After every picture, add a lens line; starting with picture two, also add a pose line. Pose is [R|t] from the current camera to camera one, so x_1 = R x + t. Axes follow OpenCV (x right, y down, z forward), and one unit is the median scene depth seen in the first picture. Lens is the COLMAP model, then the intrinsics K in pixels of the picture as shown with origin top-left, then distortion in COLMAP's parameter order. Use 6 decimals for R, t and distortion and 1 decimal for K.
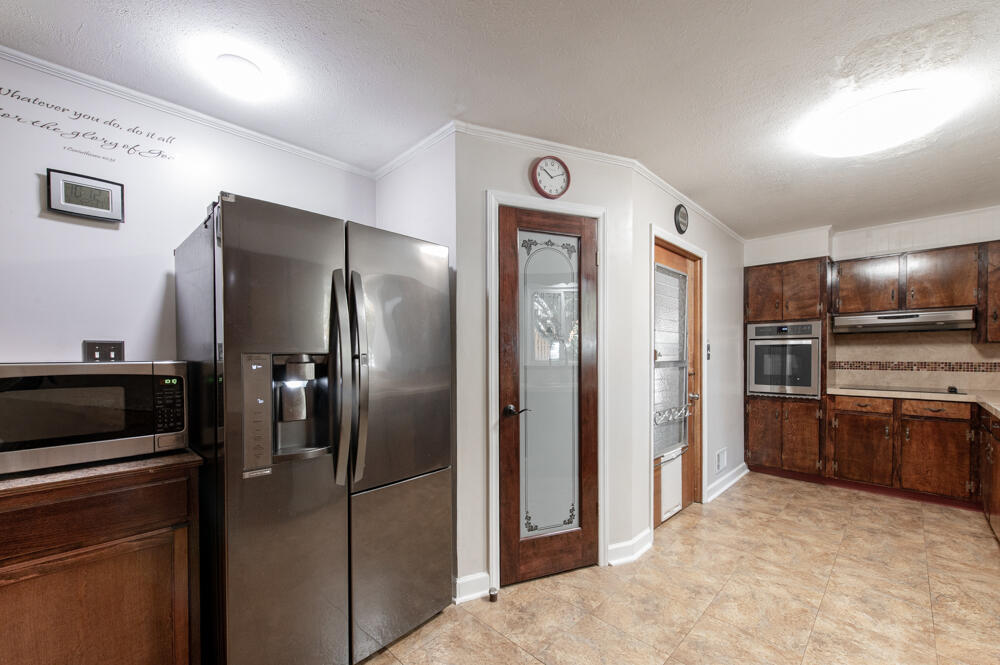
lens RADIAL K [[400.7, 0, 500.3], [0, 400.7, 357.5], [0, 0, 1]] dist [0.005801, -0.000732]
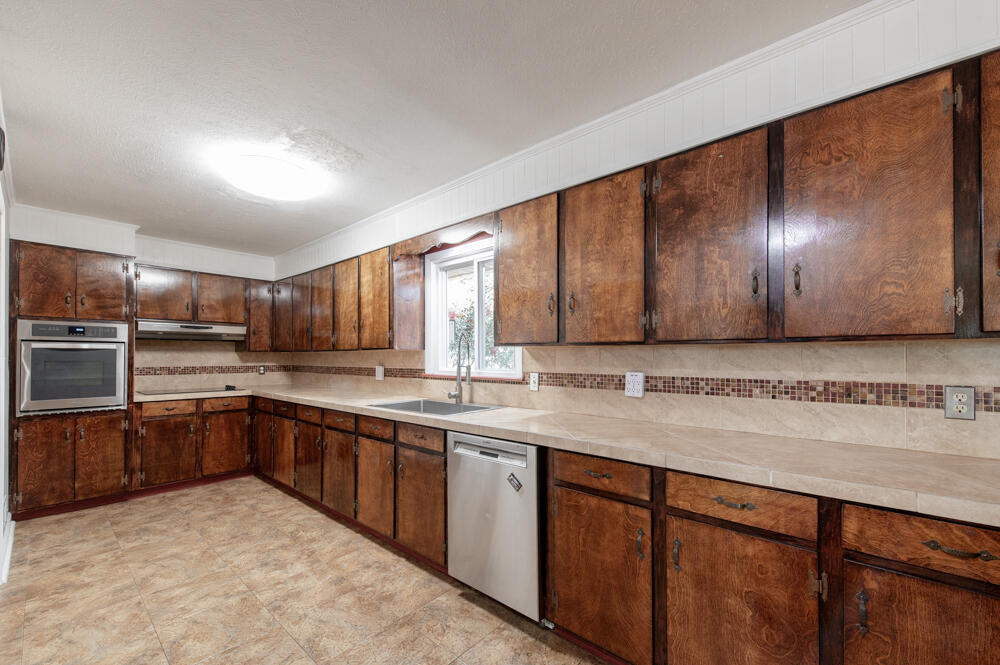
lens RADIAL K [[400.7, 0, 507.9], [0, 400.7, 353.5], [0, 0, 1]] dist [0.005801, -0.000732]
pose [[-0.068998, 0.014101, 0.997517, -0.207404], [0.009541, 0.999864, -0.013474, -0.002805], [-0.997571, 0.008588, -0.069123, 0.203381]]
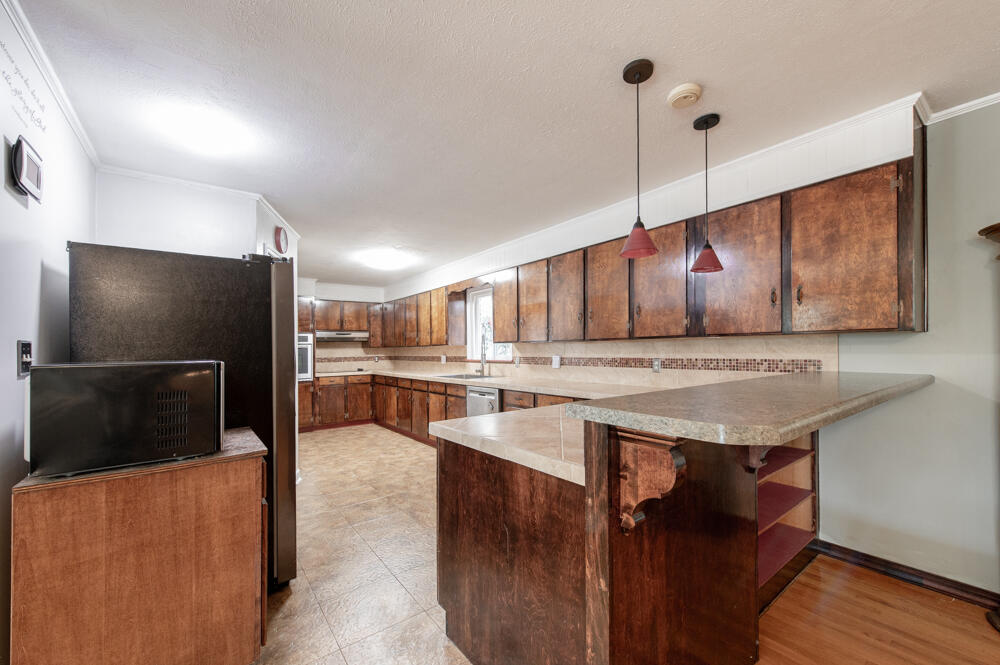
lens RADIAL K [[400.7, 0, 499.3], [0, 400.7, 336.2], [0, 0, 1]] dist [0.005801, -0.000732]
pose [[0.157577, 0.033973, 0.986922, -0.815939], [0.024565, 0.998964, -0.038309, 0.002950], [-0.987201, 0.030281, 0.156579, -0.048411]]
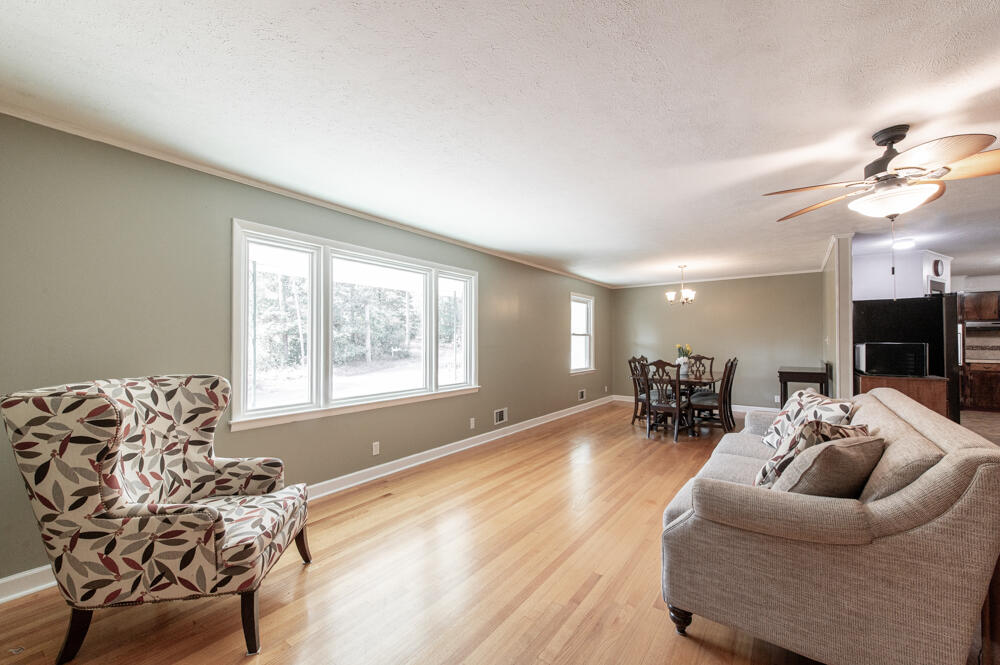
lens RADIAL K [[400.7, 0, 504.8], [0, 400.7, 335.7], [0, 0, 1]] dist [0.005801, -0.000732]
pose [[0.989597, 0.007297, 0.143681, -1.771145], [-0.003808, 0.999691, -0.024546, 0.020145], [-0.143816, 0.023744, 0.989320, -0.636476]]
